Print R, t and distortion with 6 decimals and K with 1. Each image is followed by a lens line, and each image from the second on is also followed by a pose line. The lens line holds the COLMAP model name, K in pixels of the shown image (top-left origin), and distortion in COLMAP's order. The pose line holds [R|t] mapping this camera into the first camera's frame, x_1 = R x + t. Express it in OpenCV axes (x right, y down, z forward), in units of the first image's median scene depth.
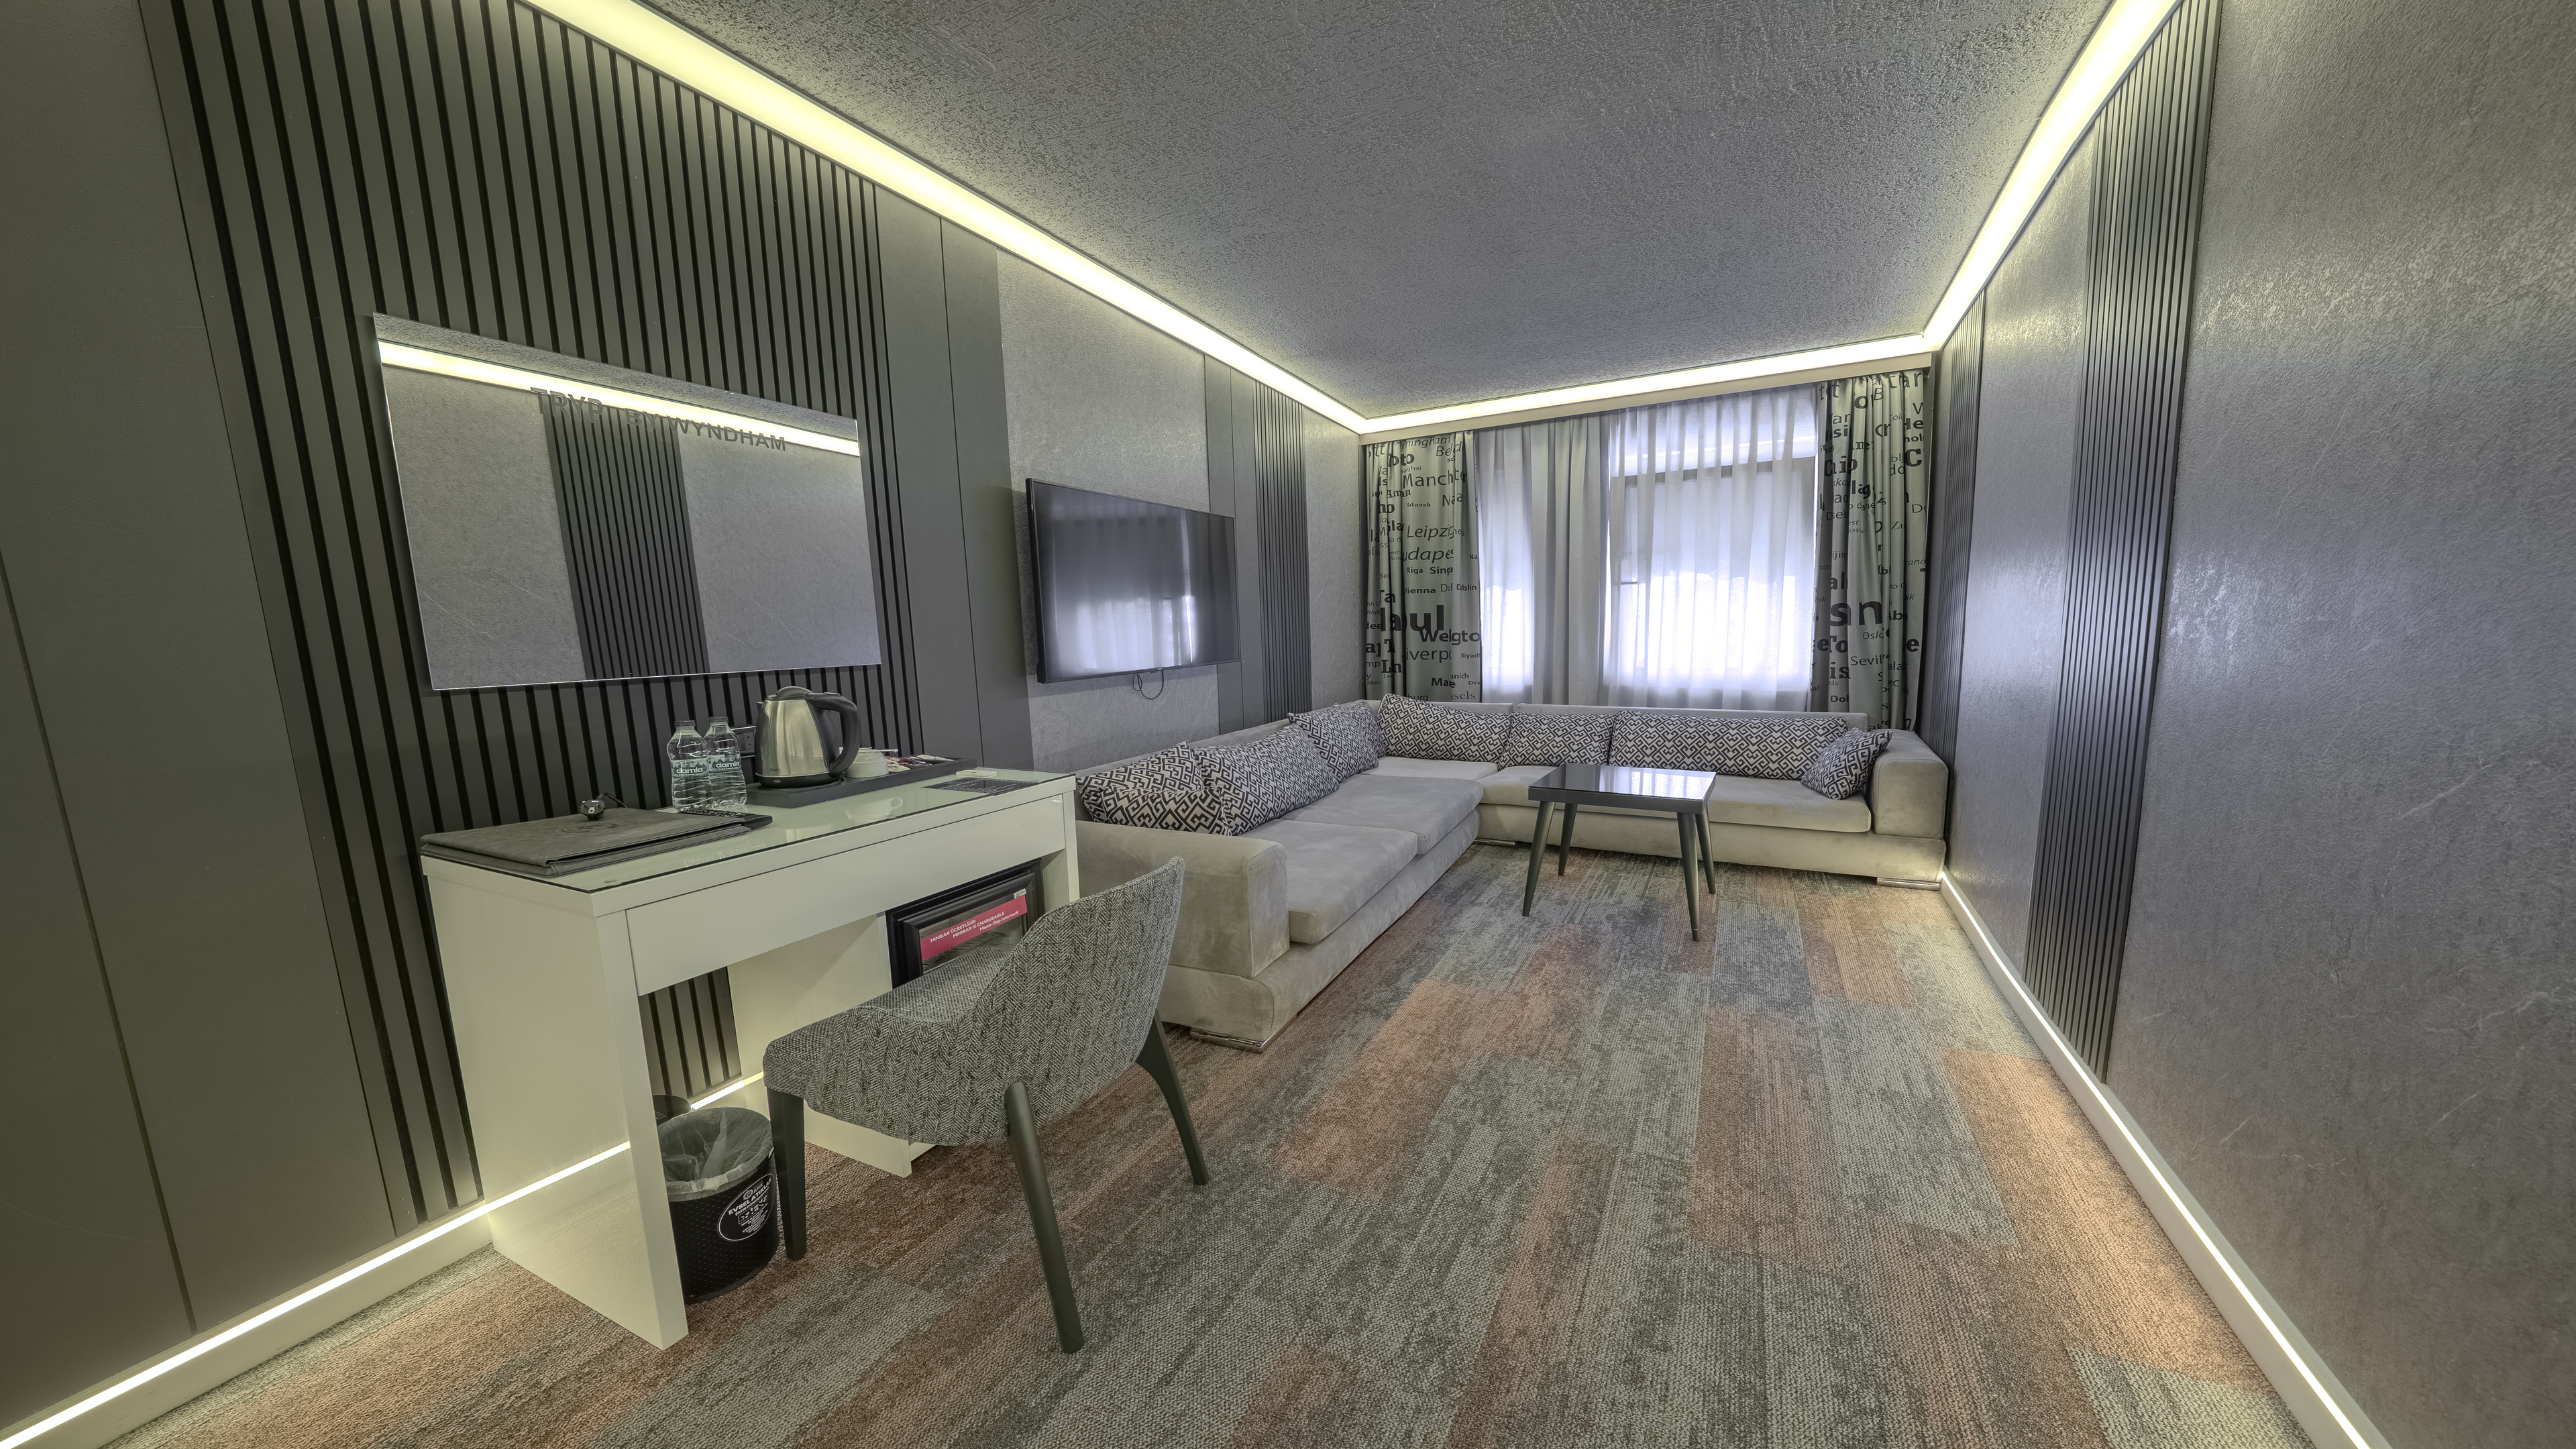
lens RADIAL K [[906.2, 0, 1291.8], [0, 906.2, 727.6], [0, 0, 1]] dist [-0.014835, 0.000500]
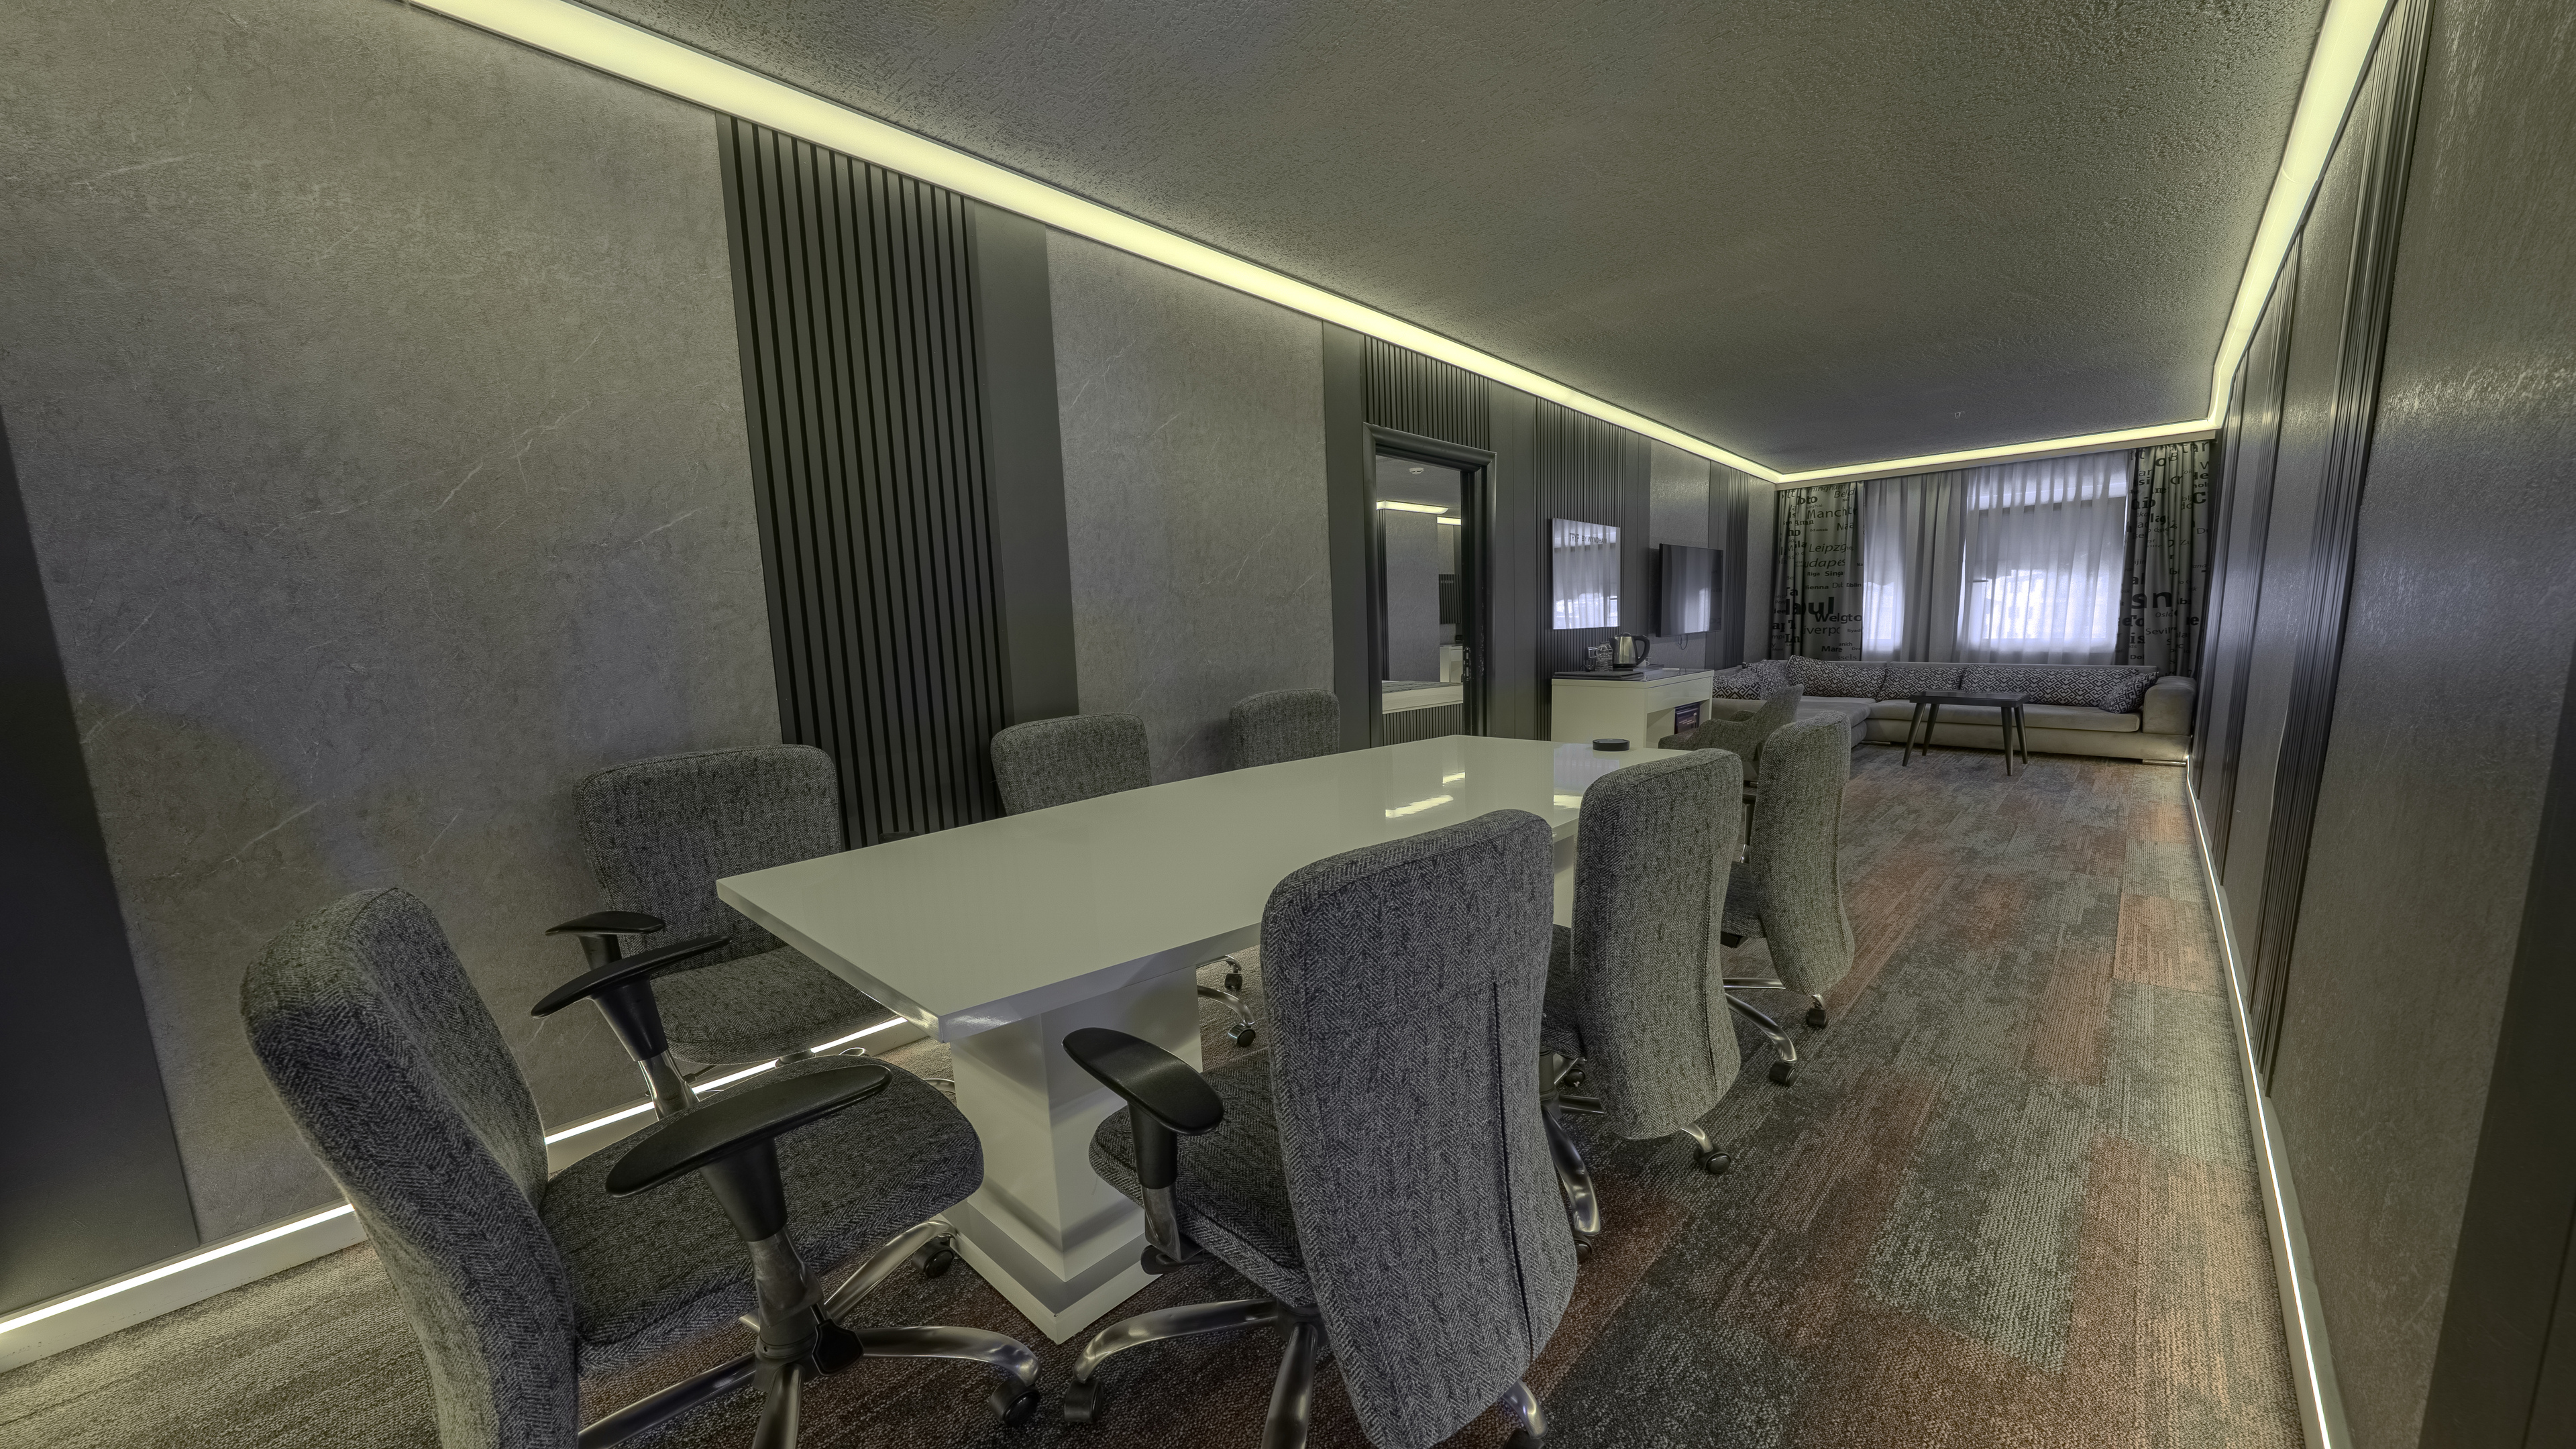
lens RADIAL K [[906.2, 0, 1283.8], [0, 906.2, 741.1], [0, 0, 1]] dist [-0.014835, 0.000500]
pose [[0.954330, 0.031008, -0.297140, -0.310397], [-0.022086, 0.999200, 0.033337, 0.091226], [0.297936, -0.025252, 0.954252, -0.863223]]
